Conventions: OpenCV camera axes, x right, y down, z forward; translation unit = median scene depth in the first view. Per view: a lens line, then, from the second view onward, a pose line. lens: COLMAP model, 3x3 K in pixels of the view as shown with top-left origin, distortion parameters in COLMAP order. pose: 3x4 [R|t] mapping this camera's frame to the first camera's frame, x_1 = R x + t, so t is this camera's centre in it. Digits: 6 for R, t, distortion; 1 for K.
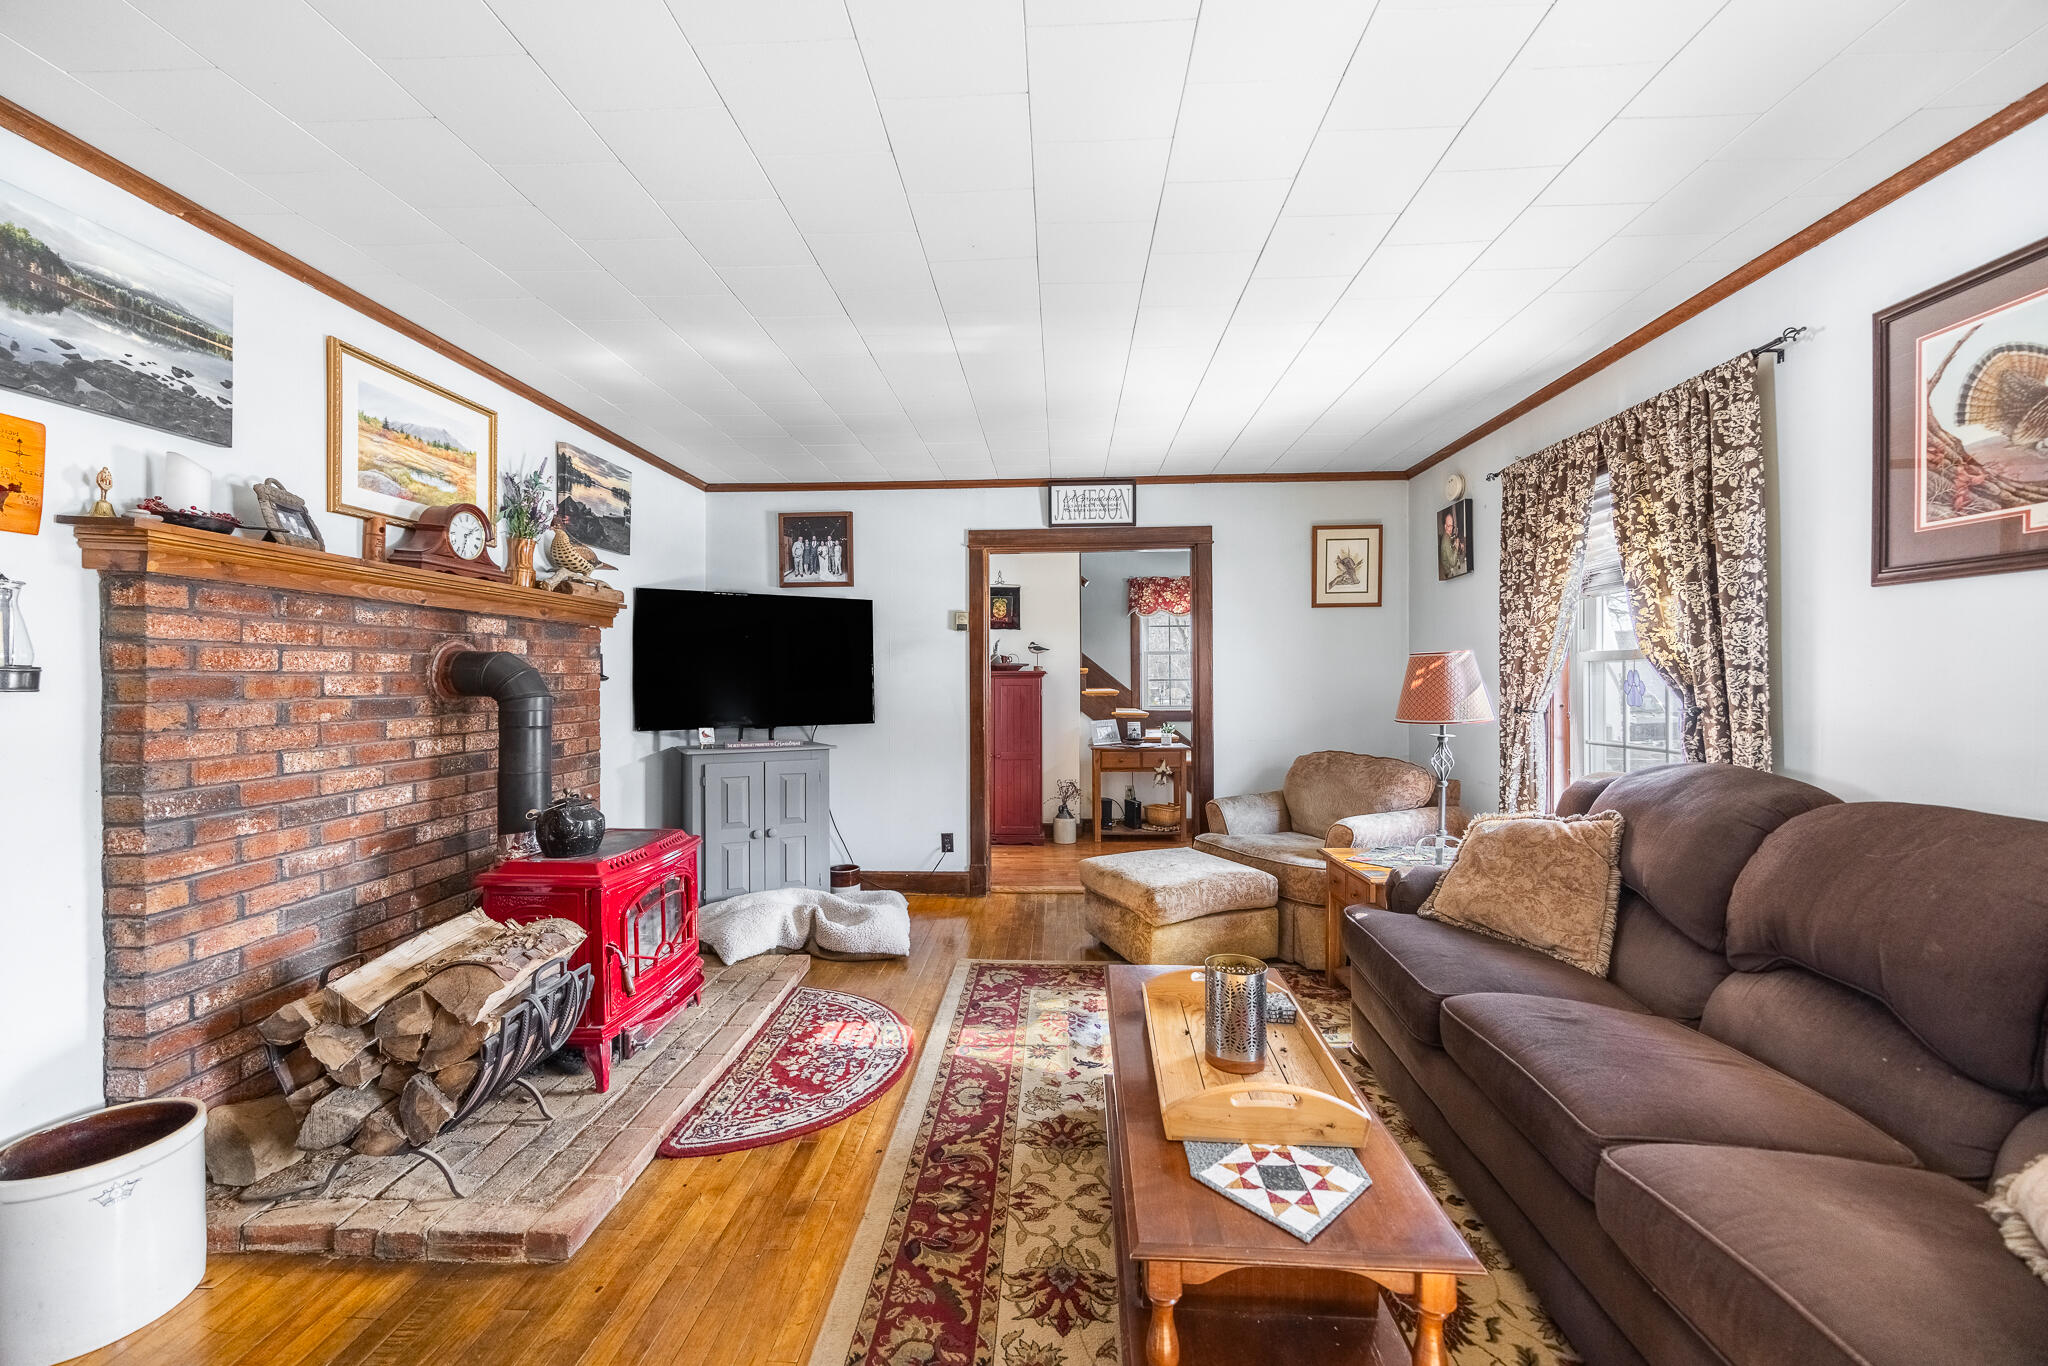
lens RADIAL K [[797.1, 0, 1008.9], [0, 797.1, 681.7], [0, 0, 1]] dist [0.010042, 0.000108]
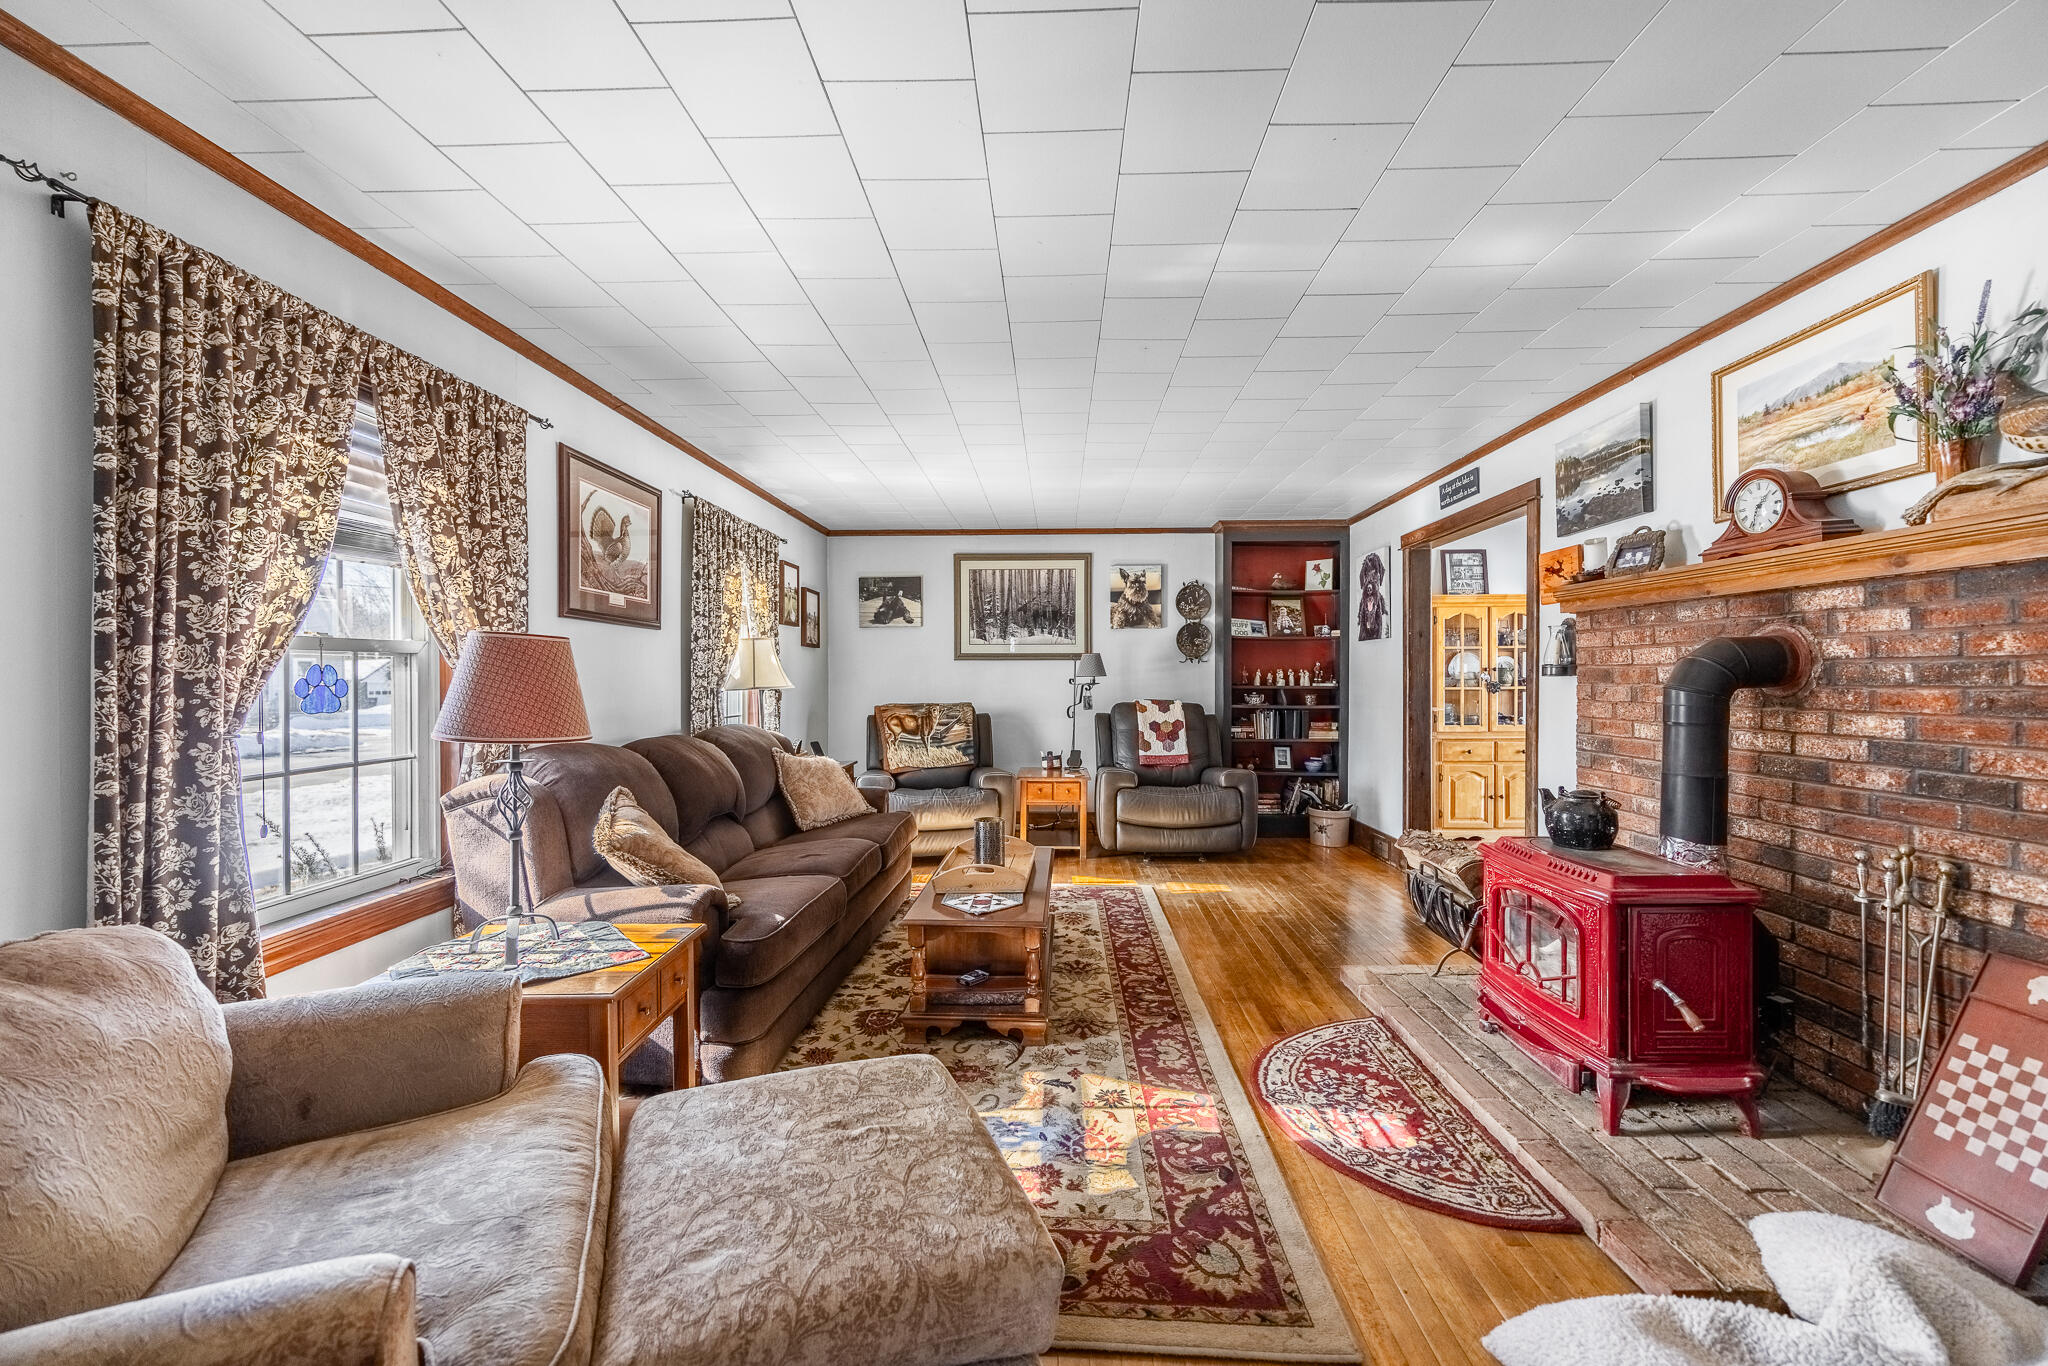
lens RADIAL K [[797.1, 0, 1026.7], [0, 797.1, 683.8], [0, 0, 1]] dist [0.010042, 0.000108]
pose [[-0.999566, 0.006666, -0.028682, 0.165657], [0.006278, 0.999888, 0.013610, -0.003516], [0.028769, 0.013424, -0.999496, 1.983365]]
